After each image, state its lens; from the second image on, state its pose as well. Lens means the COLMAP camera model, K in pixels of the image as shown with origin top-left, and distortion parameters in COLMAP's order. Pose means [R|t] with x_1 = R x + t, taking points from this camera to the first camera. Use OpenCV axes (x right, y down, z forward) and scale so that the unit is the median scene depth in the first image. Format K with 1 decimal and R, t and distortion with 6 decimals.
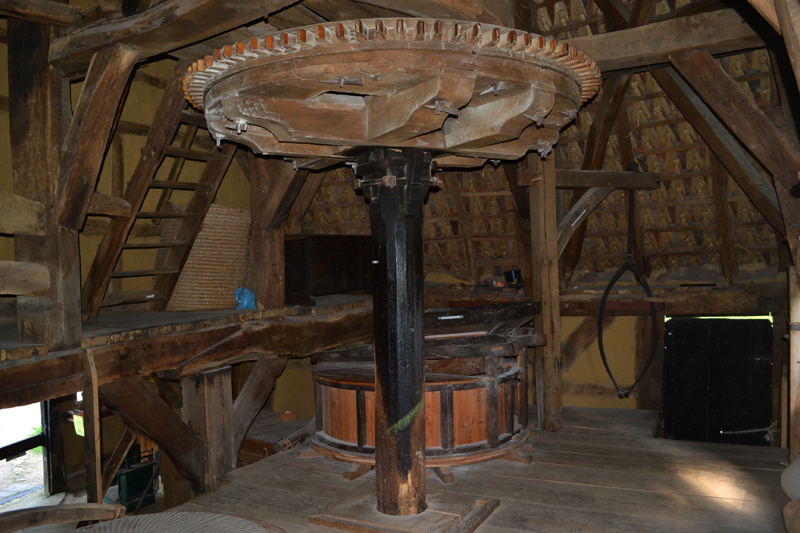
lens RADIAL K [[657.3, 0, 397.1], [0, 657.3, 265.9], [0, 0, 1]] dist [-0.080767, -0.000565]
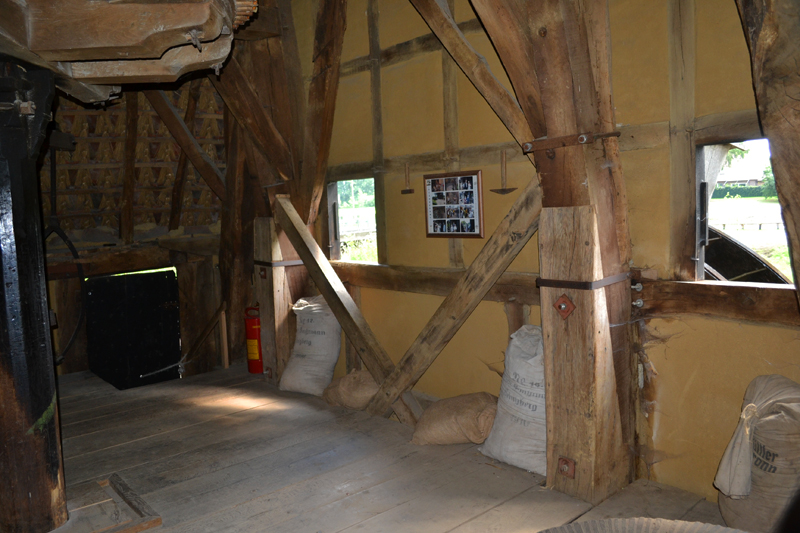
lens RADIAL K [[622.2, 0, 400.0], [0, 622.2, 266.5], [0, 0, 1]] dist [-0.084446, -0.003946]
pose [[0.350247, -0.075879, 0.933579, -0.407480], [0.037974, 0.997044, 0.066791, 0.021753], [-0.935887, 0.012059, 0.352094, 0.269358]]
